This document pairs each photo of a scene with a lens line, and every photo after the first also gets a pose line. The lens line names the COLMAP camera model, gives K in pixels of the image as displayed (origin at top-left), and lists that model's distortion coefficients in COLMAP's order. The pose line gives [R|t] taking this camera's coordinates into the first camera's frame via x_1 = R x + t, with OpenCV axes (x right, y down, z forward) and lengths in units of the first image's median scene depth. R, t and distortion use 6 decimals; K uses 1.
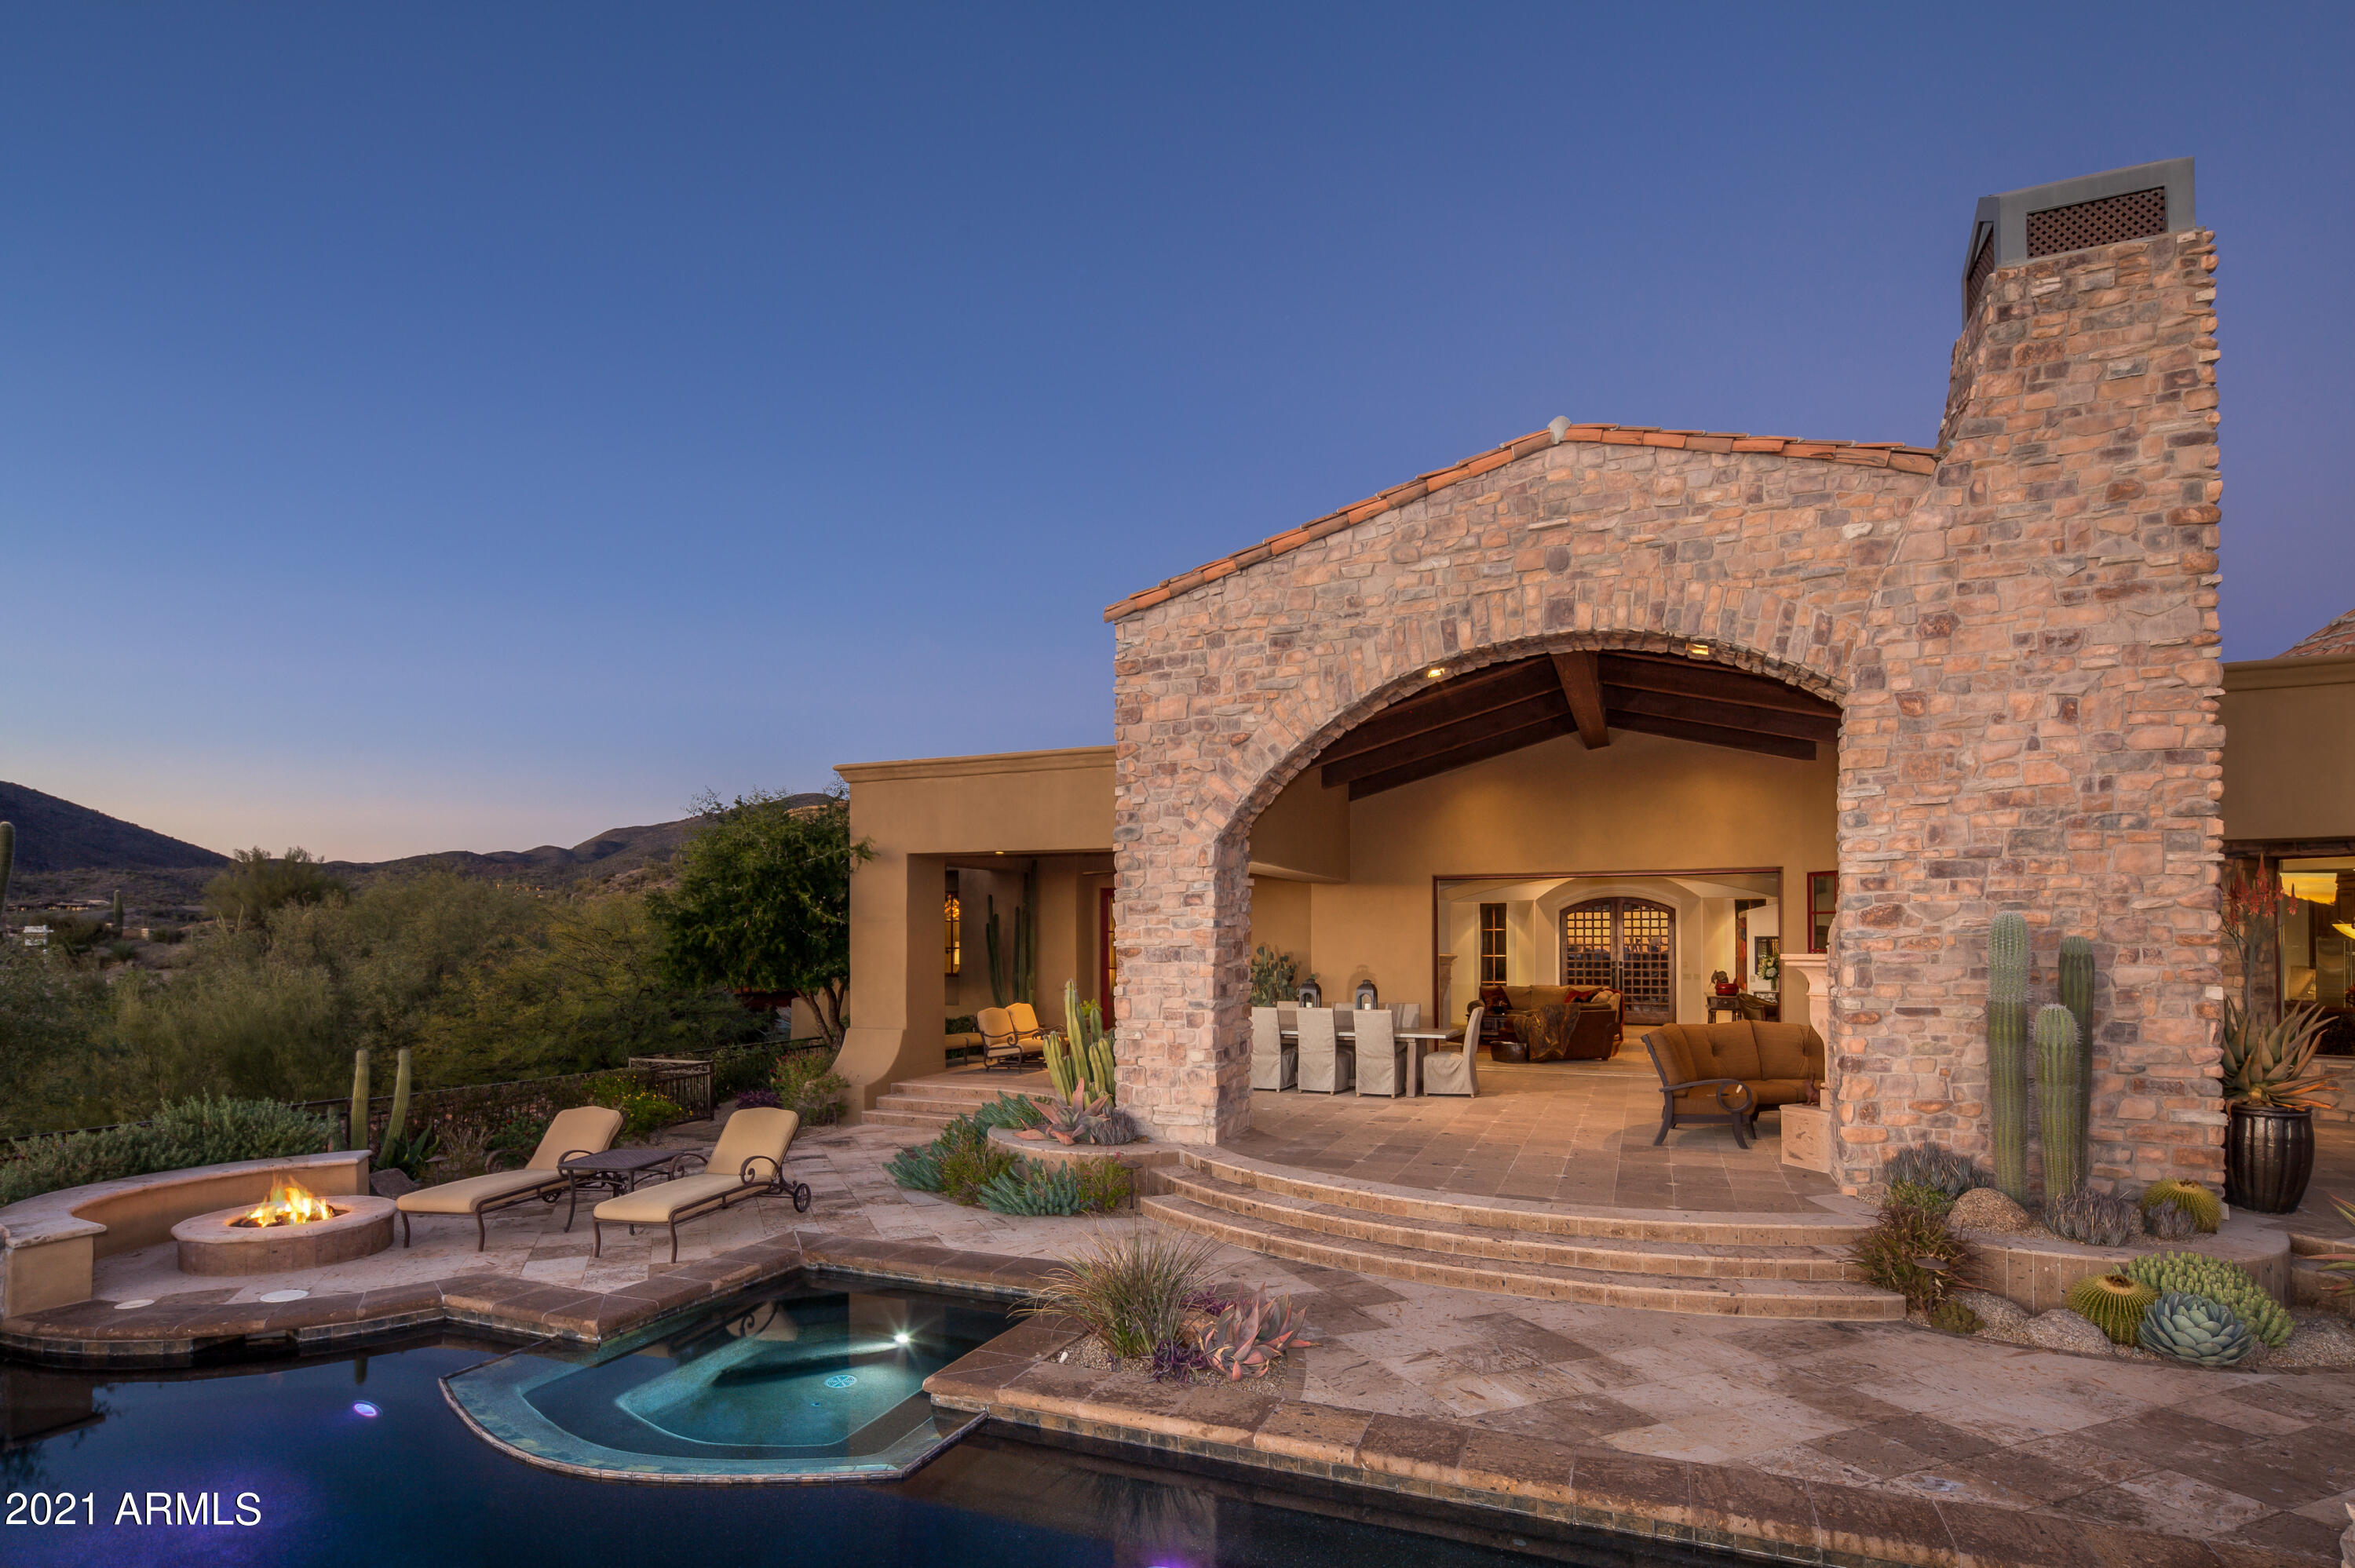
lens RADIAL K [[1183.2, 0, 1146.2], [0, 1183.2, 929.4], [0, 0, 1]] dist [0.006507, -0.005113]
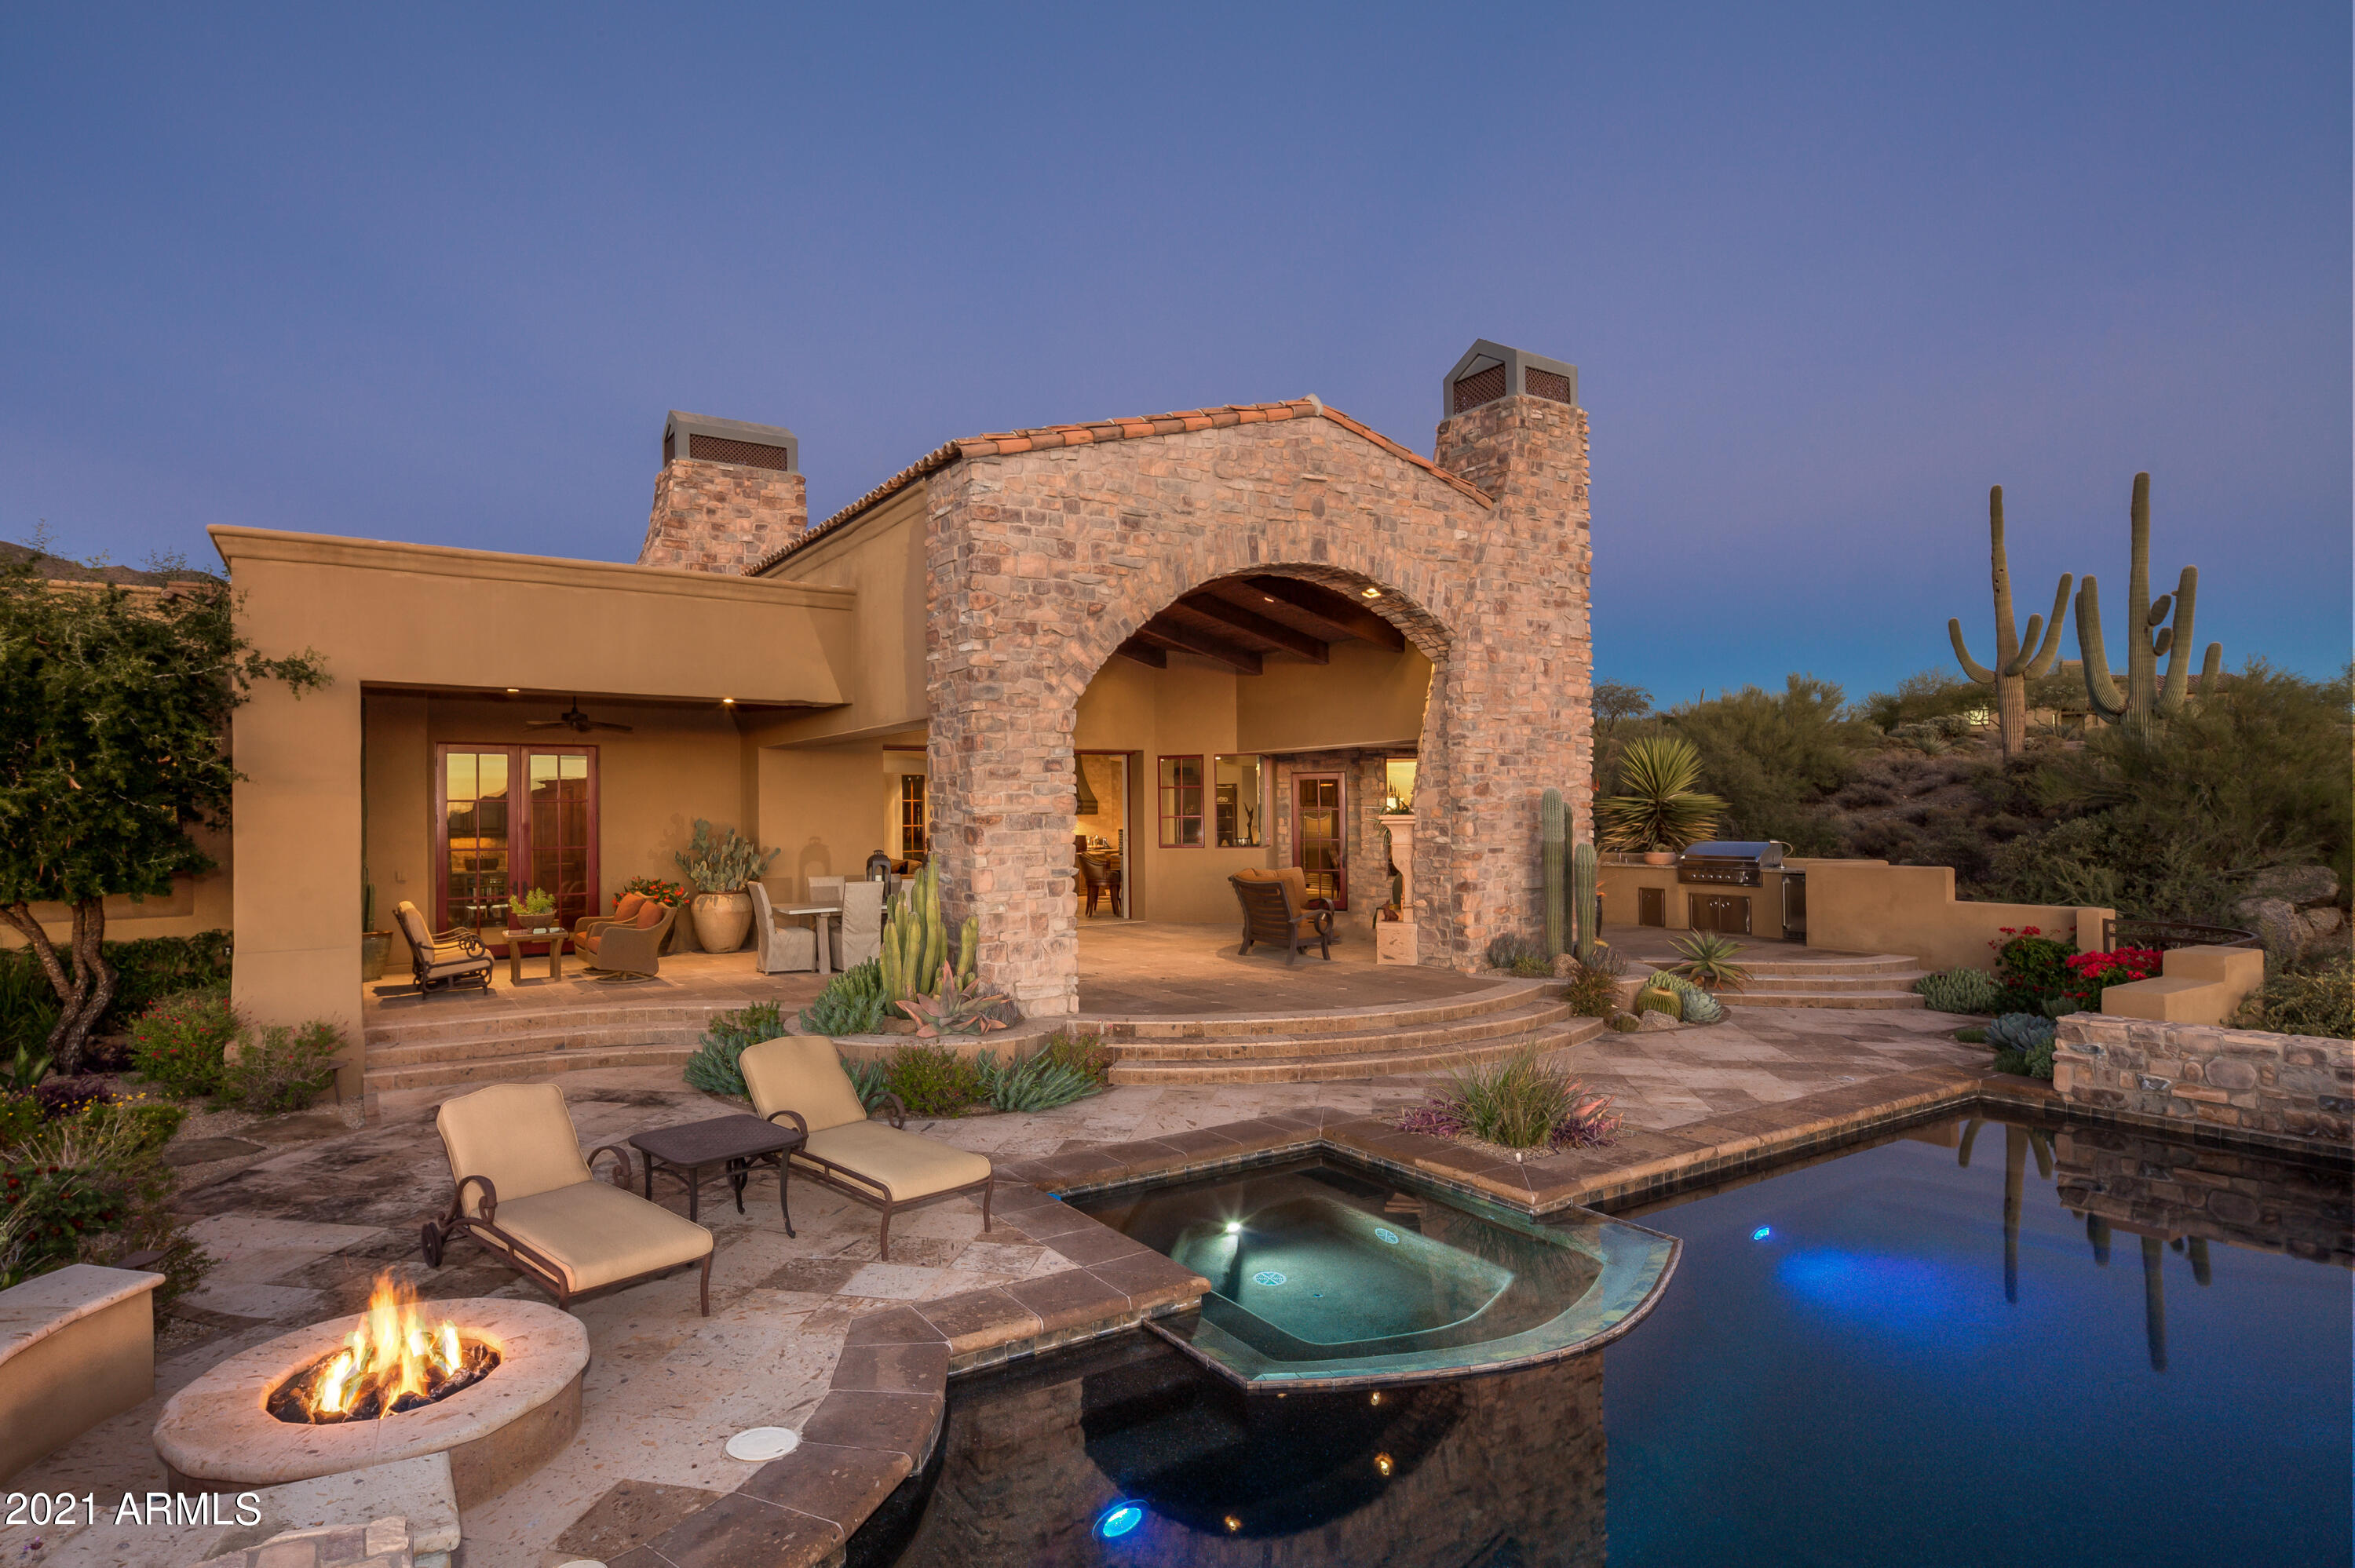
lens RADIAL K [[1183.2, 0, 1179.0], [0, 1183.2, 810.9], [0, 0, 1]] dist [0.006507, -0.005113]
pose [[0.575153, -0.000733, 0.818045, -0.802499], [0.003476, 0.999993, -0.001547, 0.016441], [-0.818038, 0.003733, 0.575151, 0.403672]]
